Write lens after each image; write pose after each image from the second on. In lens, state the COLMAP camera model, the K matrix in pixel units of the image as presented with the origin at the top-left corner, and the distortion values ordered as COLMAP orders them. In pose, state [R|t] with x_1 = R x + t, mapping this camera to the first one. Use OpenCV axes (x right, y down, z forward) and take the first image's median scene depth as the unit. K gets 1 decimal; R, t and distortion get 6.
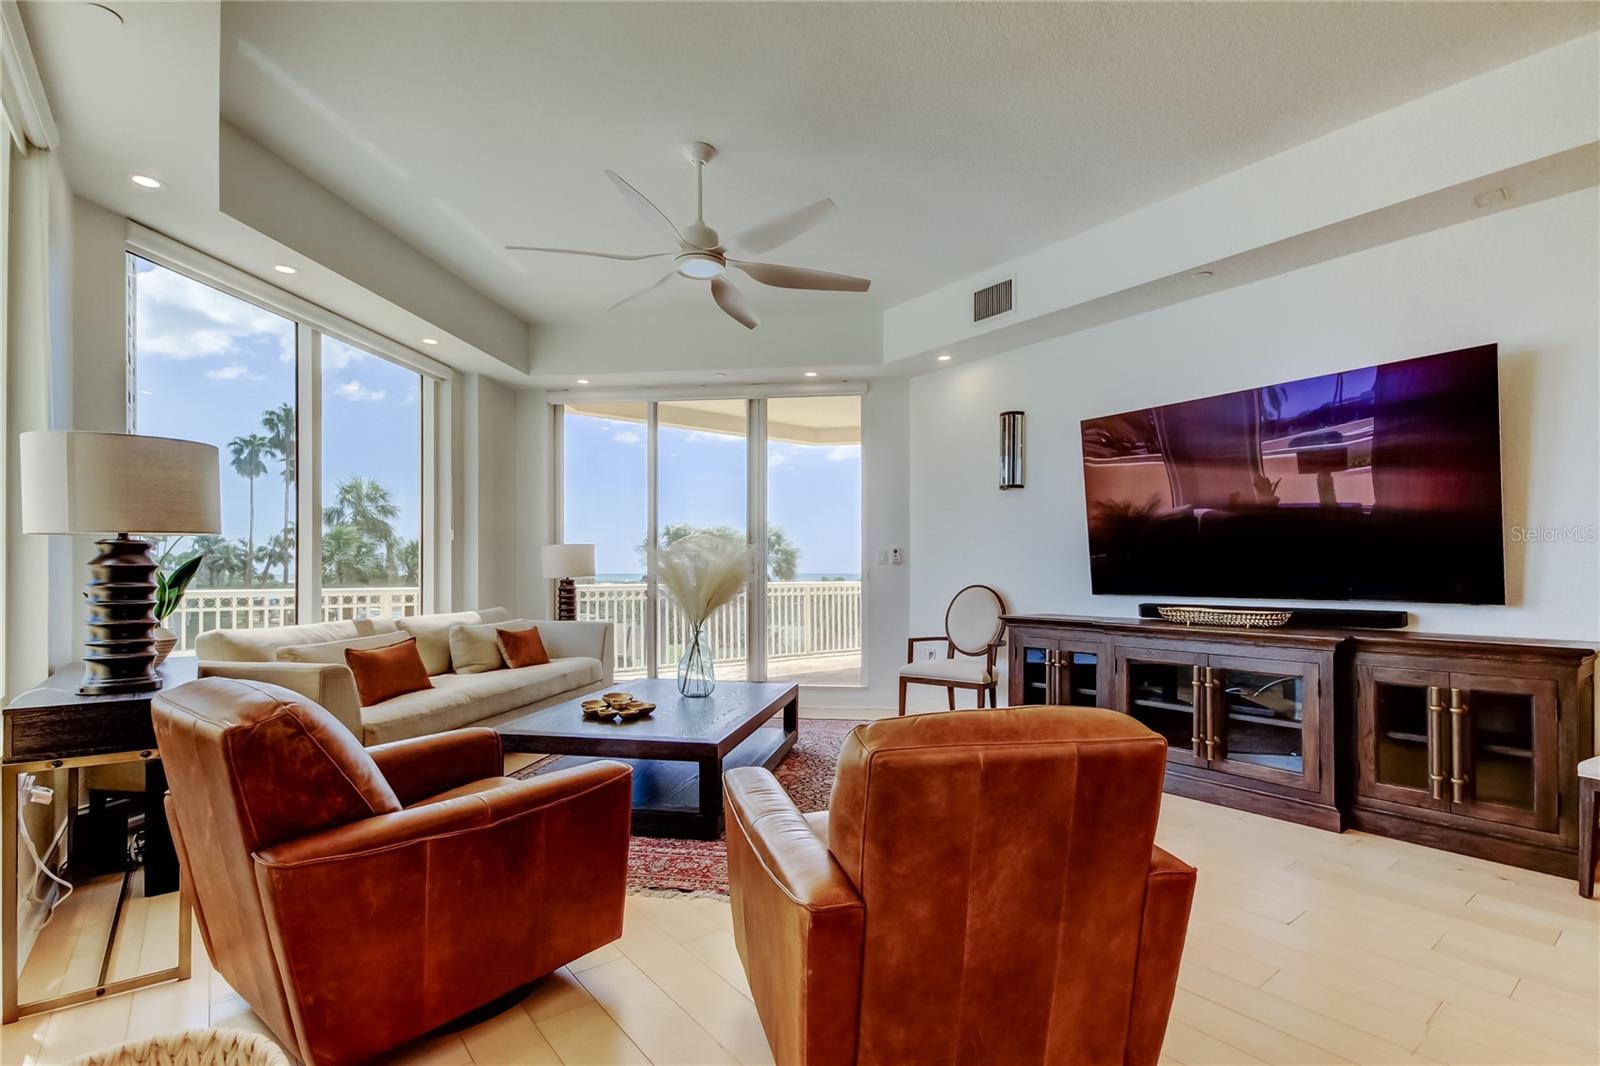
lens RADIAL K [[761.2, 0, 835.1], [0, 761.2, 569.2], [0, 0, 1]] dist [0.021636, -0.003131]
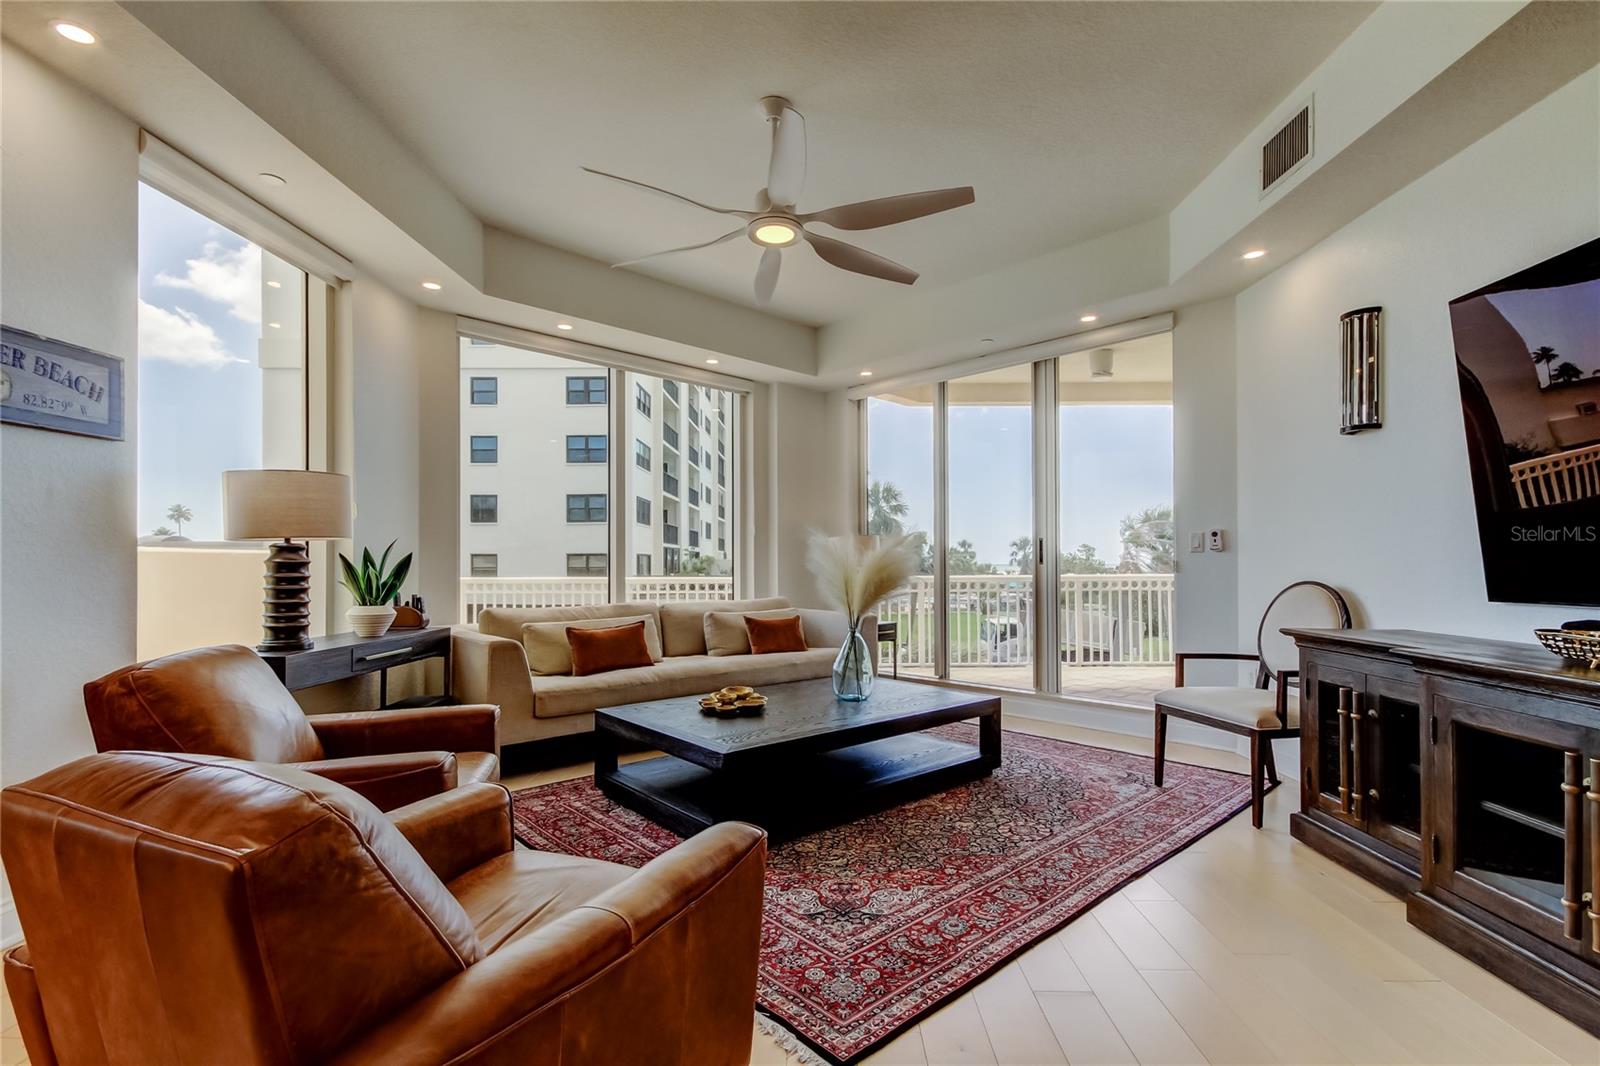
lens RADIAL K [[761.2, 0, 813.6], [0, 761.2, 553.1], [0, 0, 1]] dist [0.021636, -0.003131]
pose [[0.766557, -0.011378, -0.642075, 0.305715], [0.006654, 0.999930, -0.009775, 0.000023], [0.642142, 0.003221, 0.766579, 0.224280]]
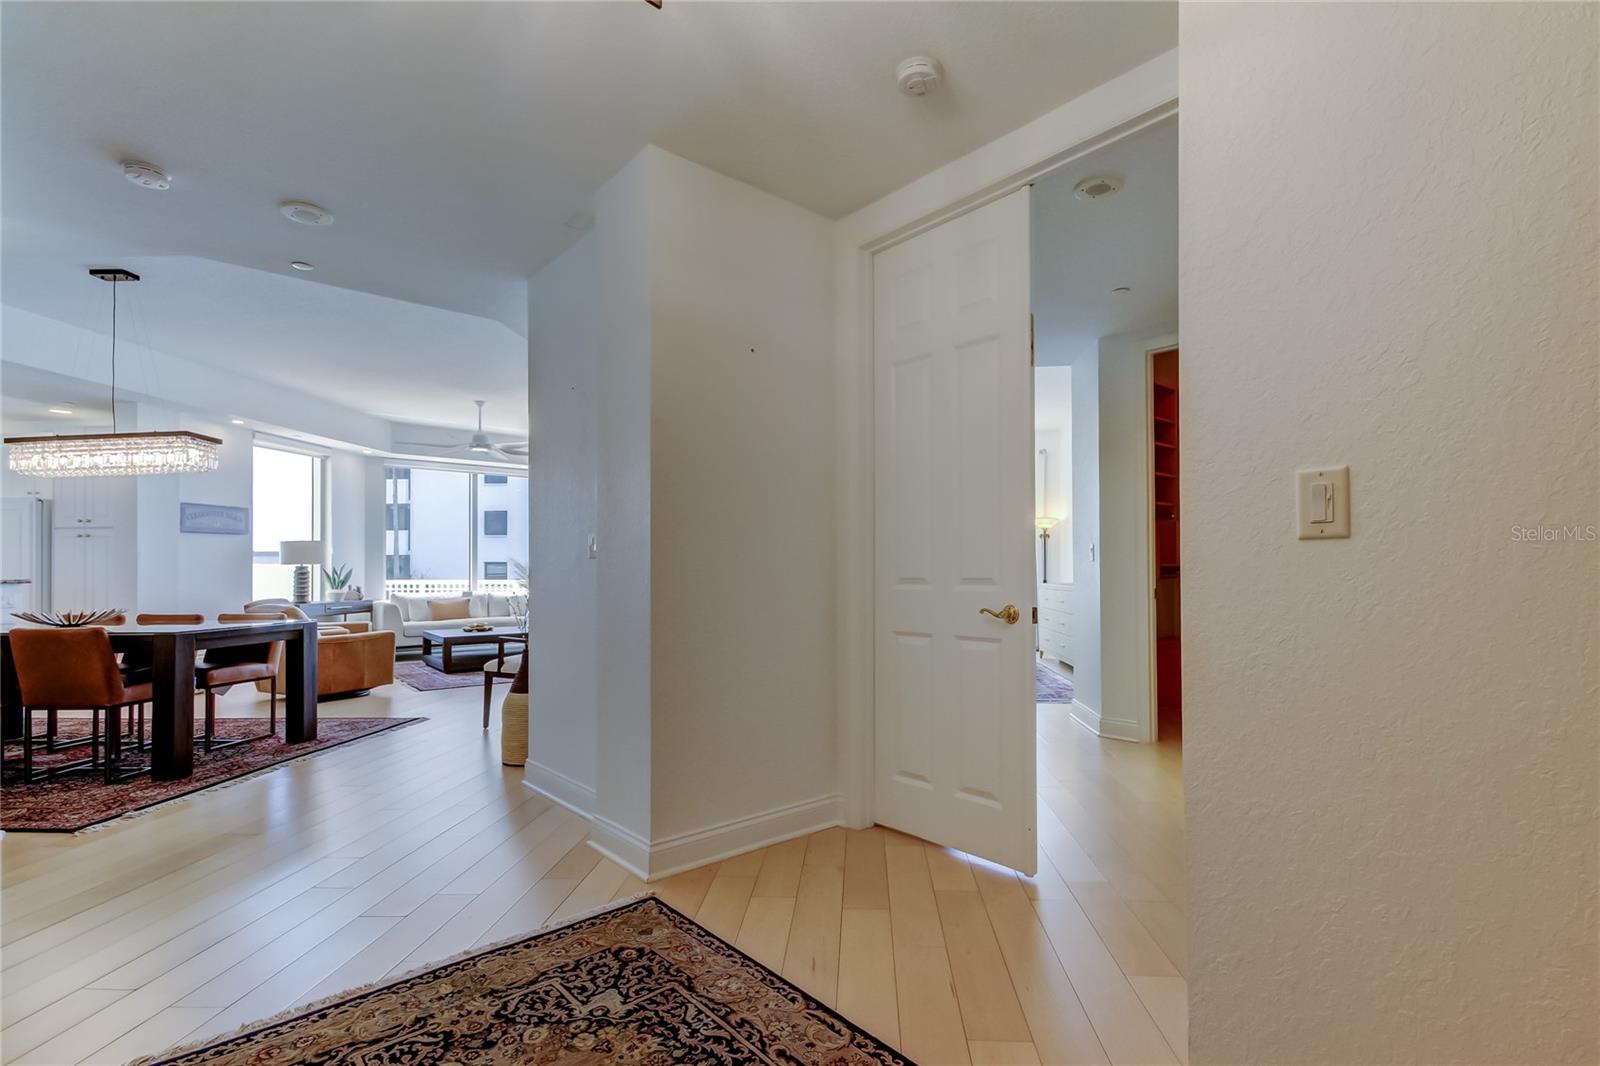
lens RADIAL K [[761.2, 0, 839.0], [0, 761.2, 565.4], [0, 0, 1]] dist [0.021636, -0.003131]
pose [[0.751714, -0.004035, -0.659477, 1.596710], [0.002666, 0.999992, -0.003079, -0.008327], [0.659484, 0.000557, 0.751718, -0.069209]]
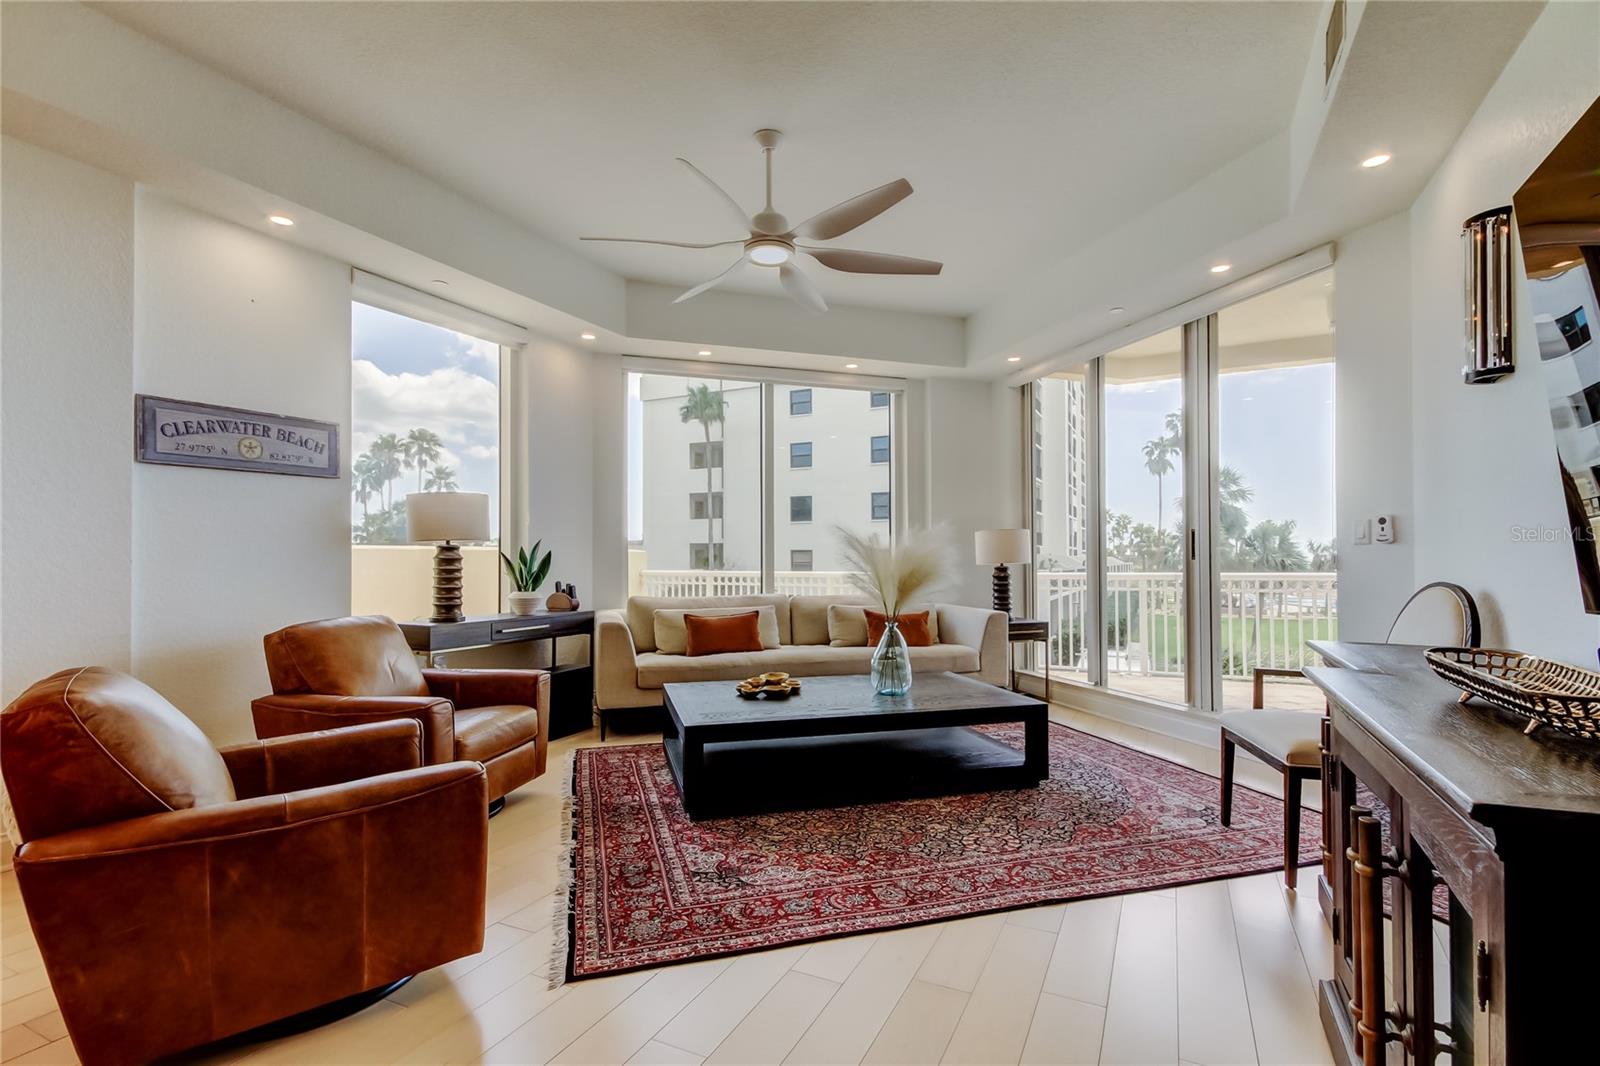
lens RADIAL K [[761.2, 0, 788.7], [0, 761.2, 547.9], [0, 0, 1]] dist [0.021636, -0.003131]
pose [[0.400168, -0.015947, -0.916303, 0.505187], [0.008342, 0.999871, -0.013758, 0.001797], [0.916404, -0.002138, 0.400249, 0.425427]]
